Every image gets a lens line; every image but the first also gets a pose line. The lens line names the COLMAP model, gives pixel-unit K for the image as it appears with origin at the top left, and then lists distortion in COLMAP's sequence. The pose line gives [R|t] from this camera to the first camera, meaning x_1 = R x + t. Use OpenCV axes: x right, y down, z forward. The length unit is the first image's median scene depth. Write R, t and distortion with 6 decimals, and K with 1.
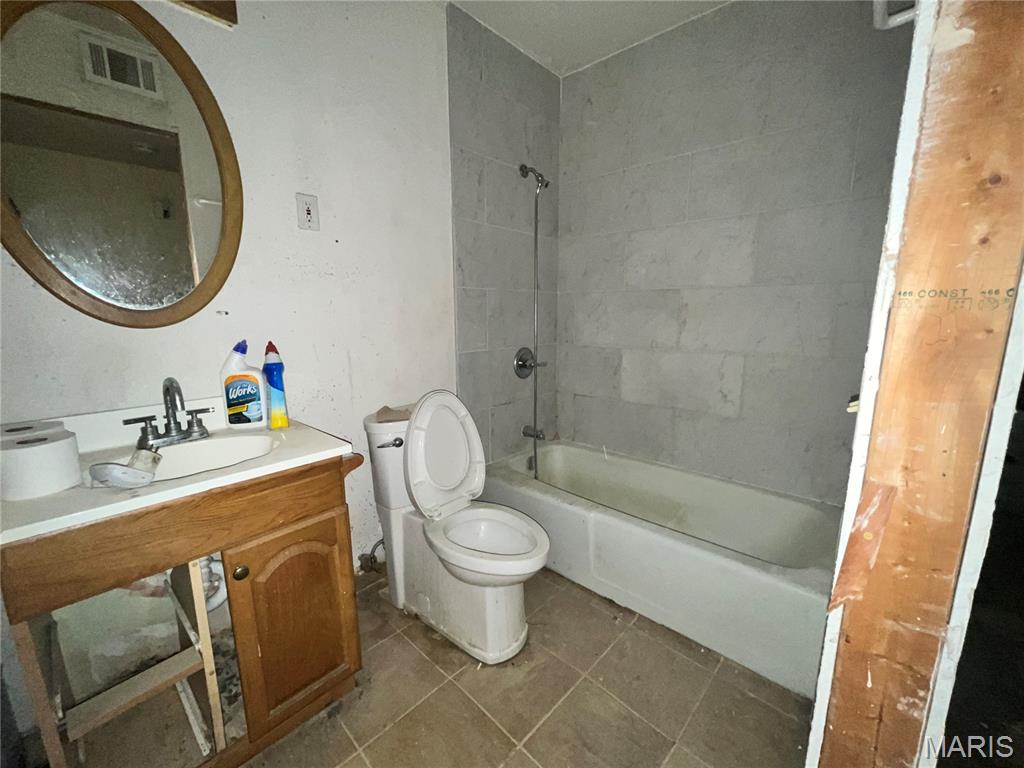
lens RADIAL K [[419.4, 0, 512.0], [0, 419.4, 384.0], [0, 0, 1]] dist [-0.000570, -0.000076]
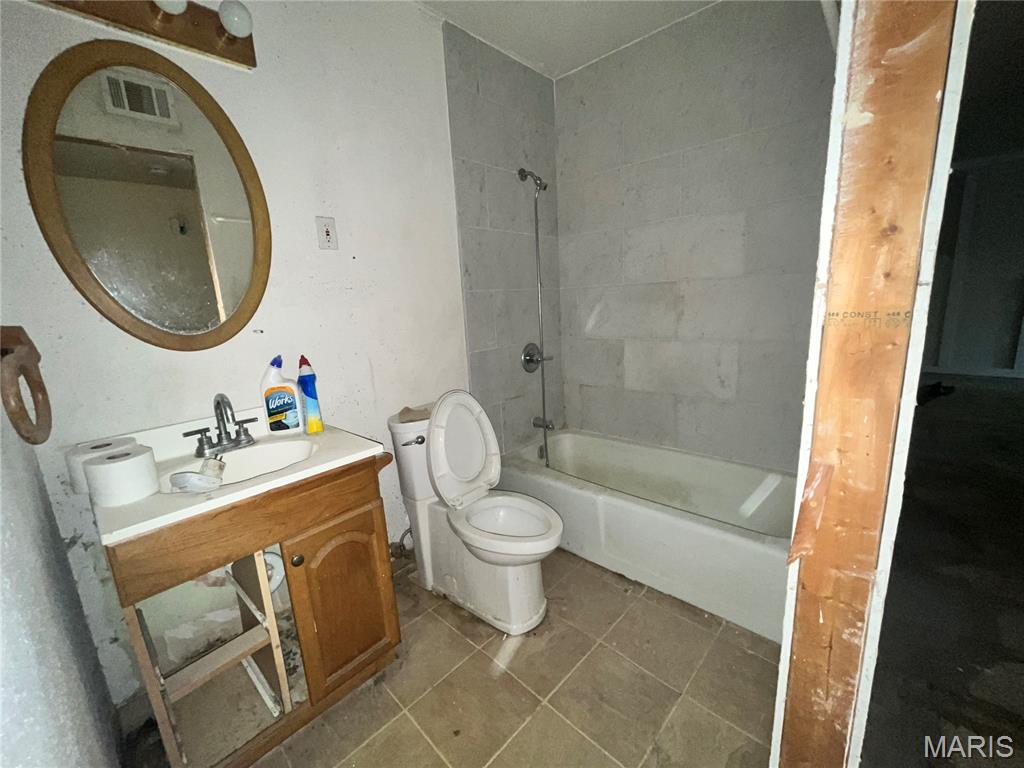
lens RADIAL K [[419.4, 0, 512.0], [0, 419.4, 384.0], [0, 0, 1]] dist [-0.000570, -0.000076]
pose [[0.998741, -0.047483, -0.016161, -0.009747], [0.047916, 0.998470, 0.027583, -0.030136], [0.014826, -0.028323, 0.999489, -0.102531]]
